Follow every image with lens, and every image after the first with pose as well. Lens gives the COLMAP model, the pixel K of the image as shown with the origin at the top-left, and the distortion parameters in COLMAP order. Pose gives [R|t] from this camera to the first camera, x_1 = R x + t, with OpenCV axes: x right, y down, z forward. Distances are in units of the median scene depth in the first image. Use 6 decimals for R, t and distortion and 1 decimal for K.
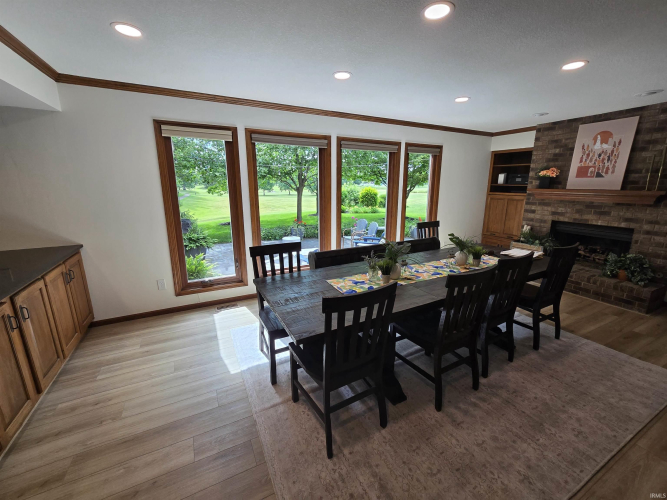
lens RADIAL K [[275.9, 0, 338.4], [0, 275.9, 245.4], [0, 0, 1]] dist [-0.002094, 0.004426]
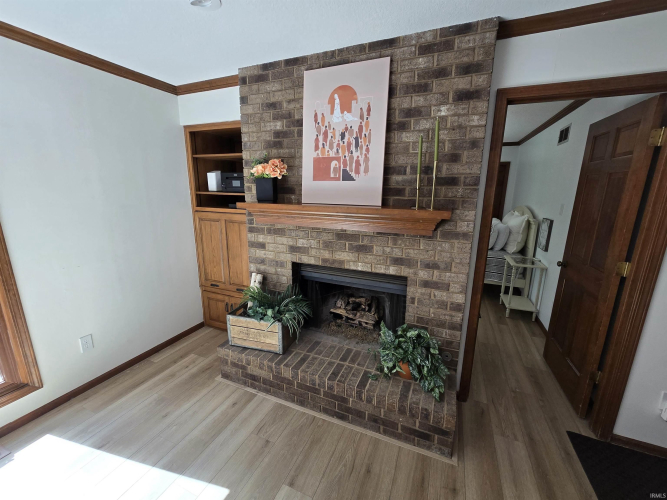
lens RADIAL K [[275.9, 0, 333.5], [0, 275.9, 248.1], [0, 0, 1]] dist [-0.002094, 0.004426]
pose [[0.773619, -0.126740, 0.620846, 0.574274], [0.130695, 0.990640, 0.039374, -0.142238], [-0.620026, 0.050681, 0.782943, 0.605780]]
